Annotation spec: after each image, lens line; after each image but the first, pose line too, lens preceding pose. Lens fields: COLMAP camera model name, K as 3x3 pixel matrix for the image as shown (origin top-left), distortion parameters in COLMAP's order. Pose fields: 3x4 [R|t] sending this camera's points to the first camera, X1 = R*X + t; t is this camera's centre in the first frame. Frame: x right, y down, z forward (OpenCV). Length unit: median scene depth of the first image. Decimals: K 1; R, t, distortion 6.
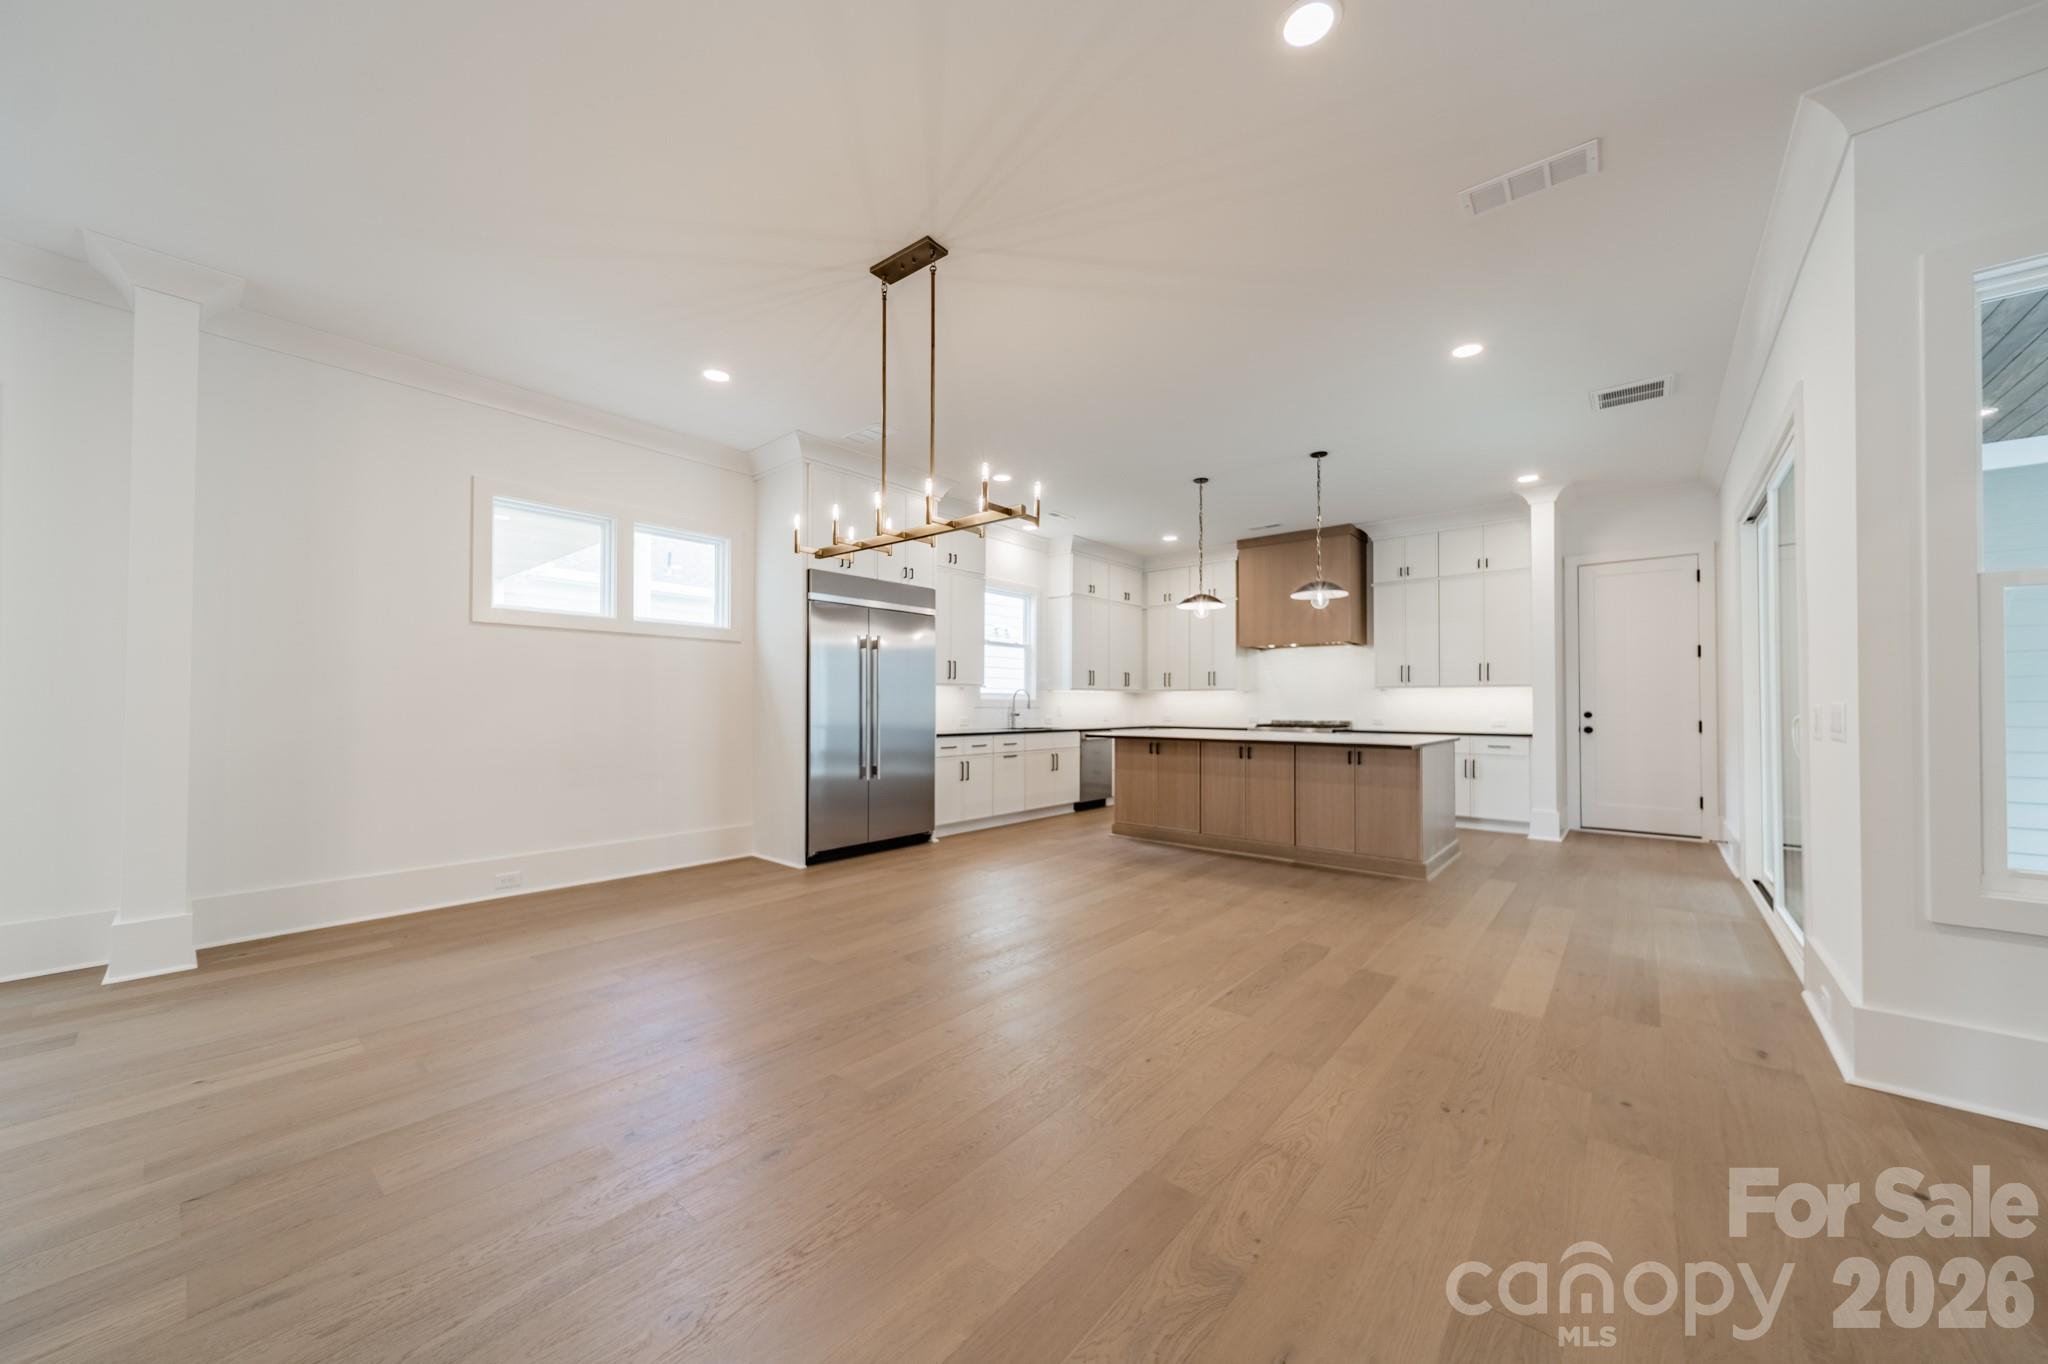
lens RADIAL K [[718.9, 0, 1029.8], [0, 718.9, 691.2], [0, 0, 1]] dist [0.006401, 0.000407]
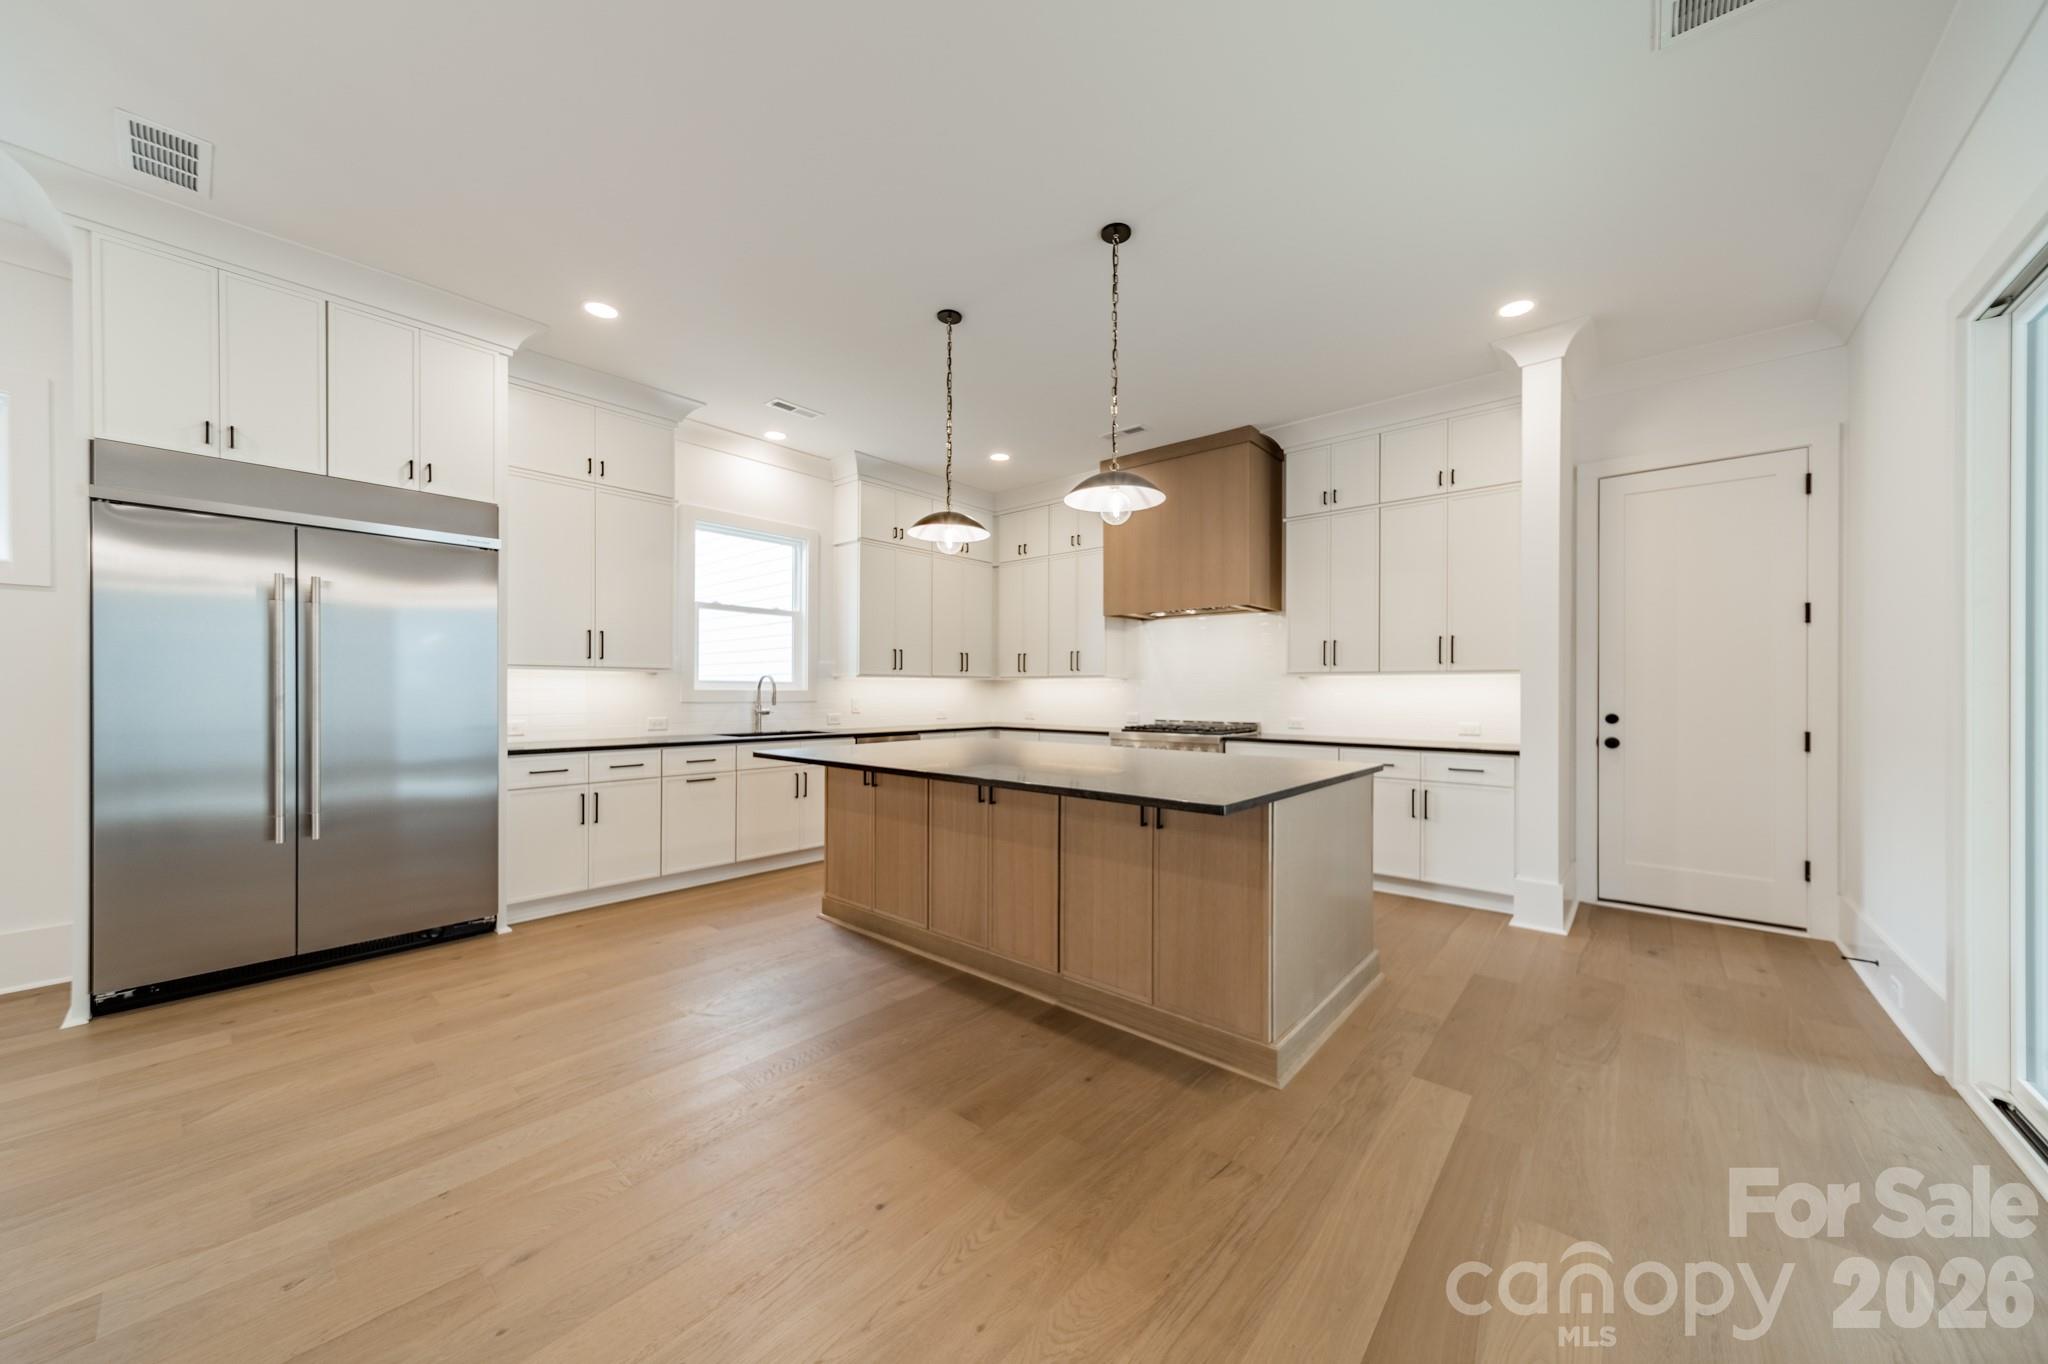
lens RADIAL K [[718.9, 0, 1025.0], [0, 718.9, 687.9], [0, 0, 1]] dist [0.006401, 0.000407]
pose [[0.999968, 0.002647, -0.007498, 0.291093], [-0.002535, 0.999886, 0.014903, -0.001836], [0.007537, -0.014883, 0.999861, 0.399905]]
